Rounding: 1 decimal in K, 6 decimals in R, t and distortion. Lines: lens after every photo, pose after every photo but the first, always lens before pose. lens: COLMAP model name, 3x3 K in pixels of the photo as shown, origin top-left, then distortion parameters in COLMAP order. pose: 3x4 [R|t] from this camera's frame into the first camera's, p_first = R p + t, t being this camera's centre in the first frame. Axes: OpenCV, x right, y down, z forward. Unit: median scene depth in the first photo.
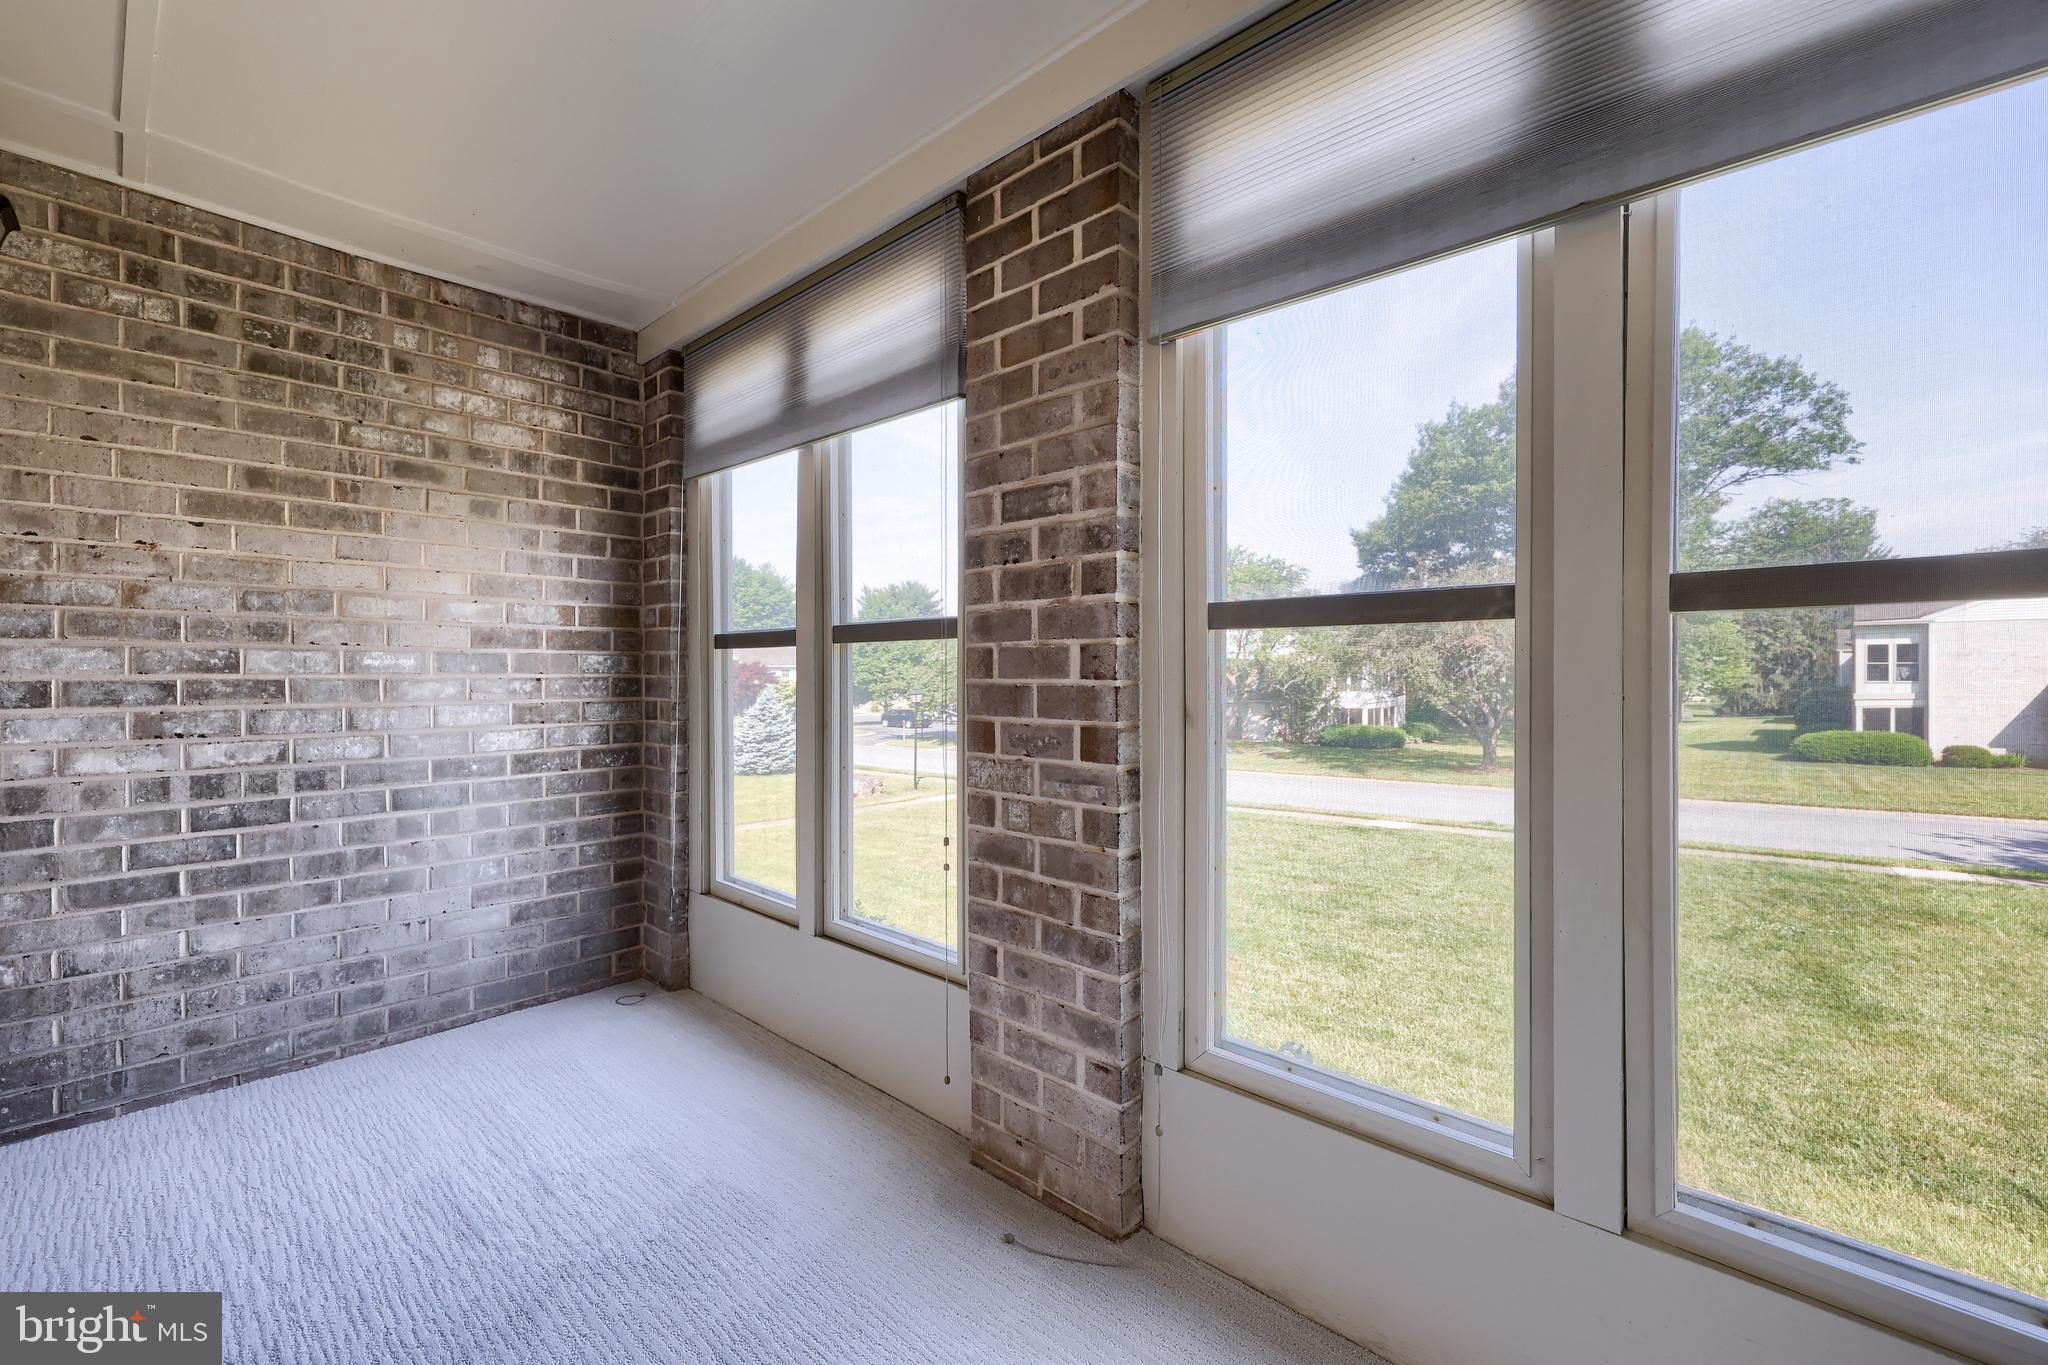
lens RADIAL K [[828.0, 0, 1022.2], [0, 828.0, 677.9], [0, 0, 1]] dist [0.001526, 0.001523]
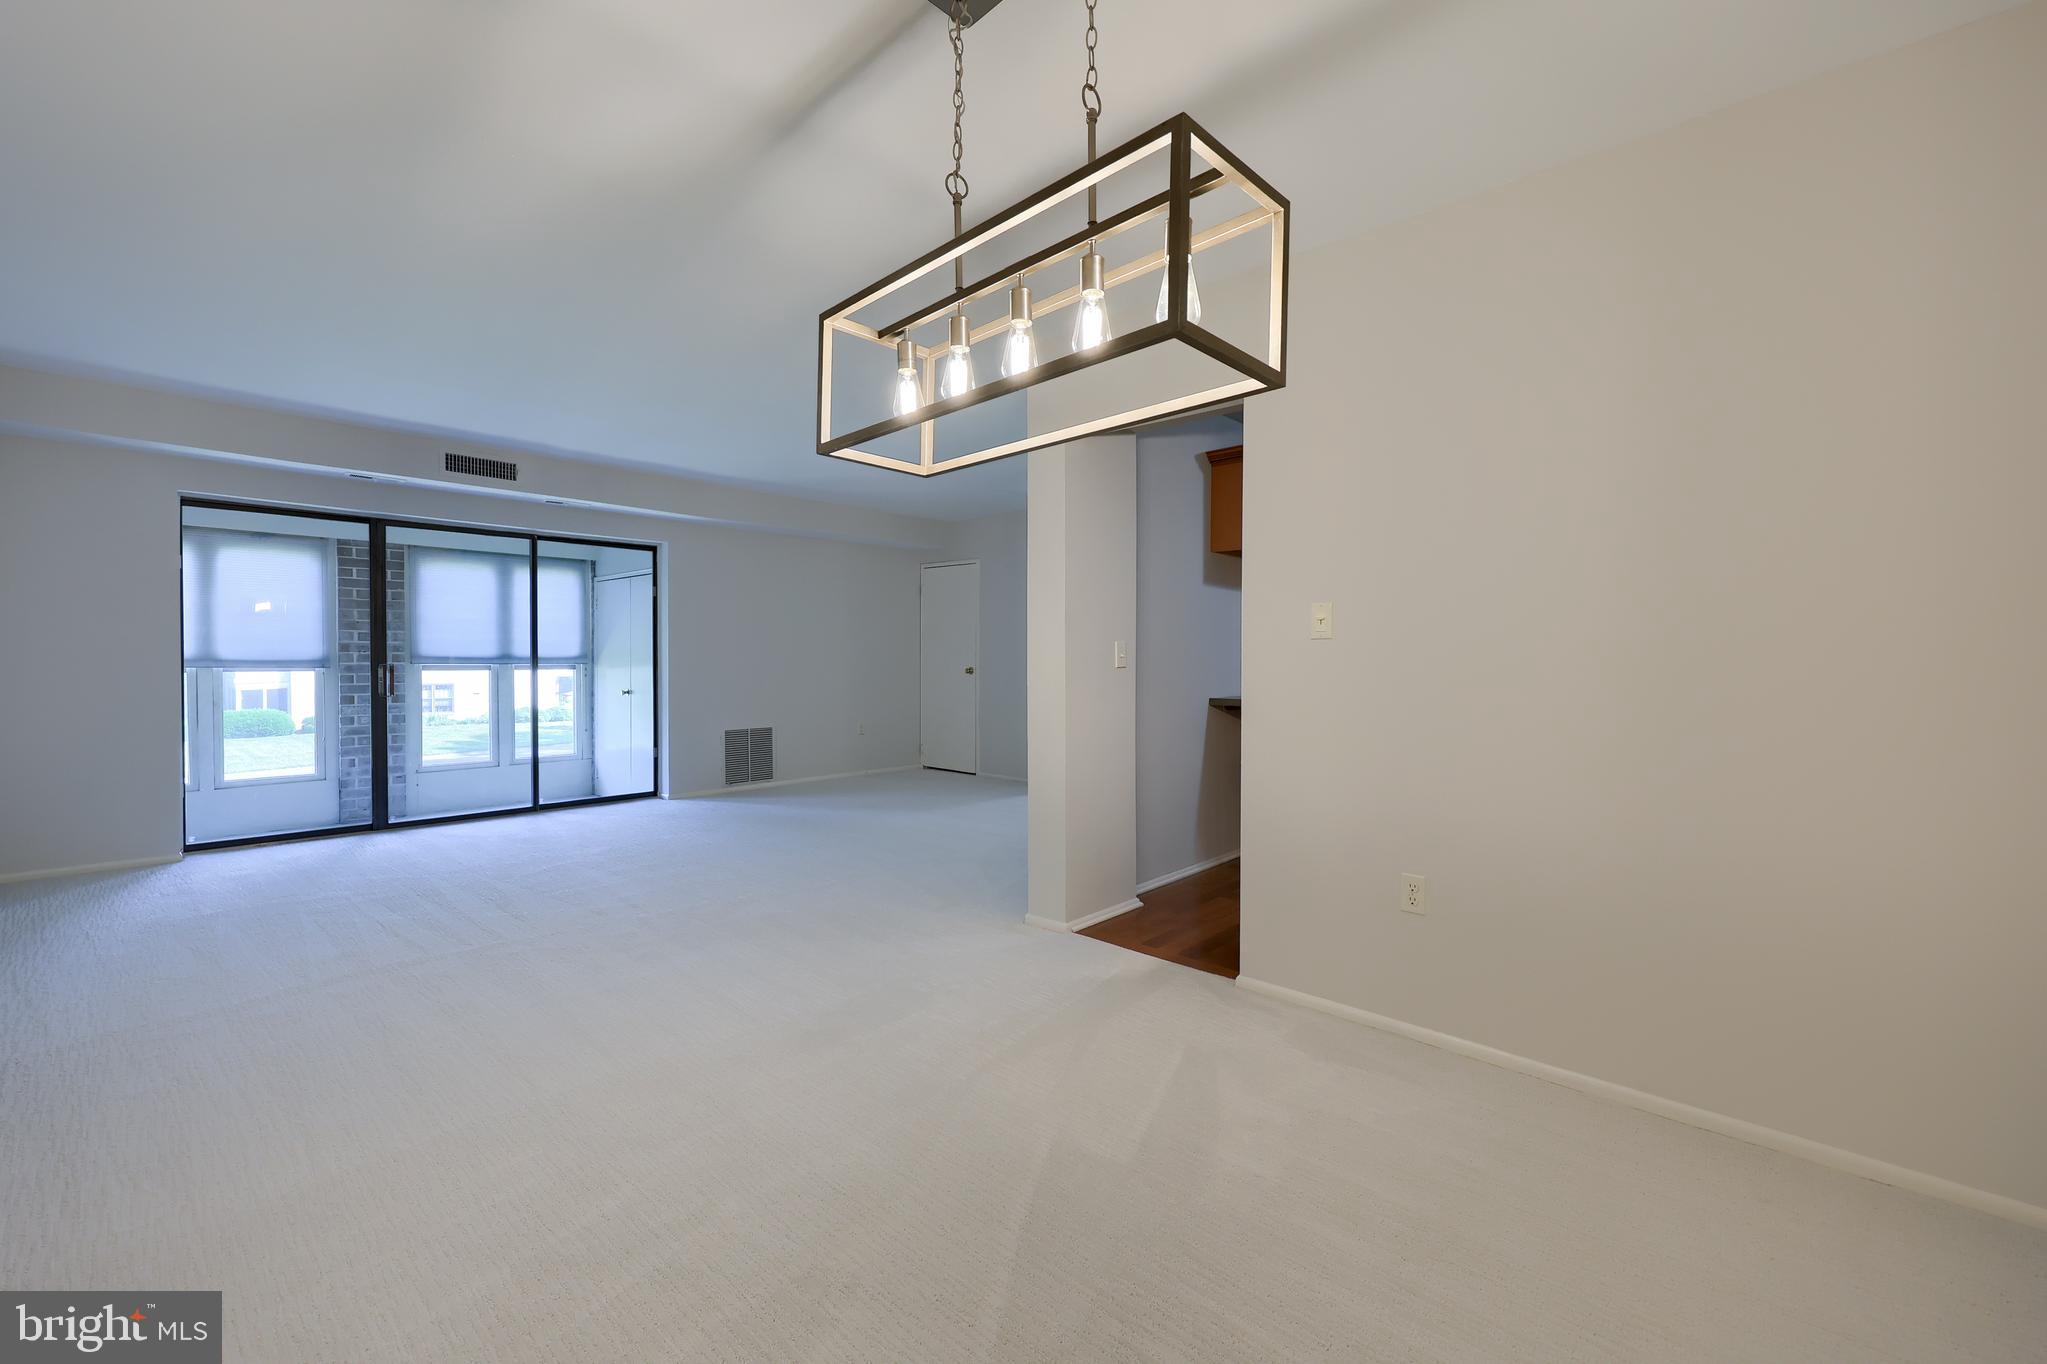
lens RADIAL K [[827.6, 0, 1020.1], [0, 827.6, 663.5], [0, 0, 1]] dist [0.001526, 0.001523]
pose [[-0.018074, -0.007364, 0.999810, -3.821854], [0.006494, 0.999951, 0.007482, -0.097897], [-0.999816, 0.006628, -0.018025, -1.893665]]
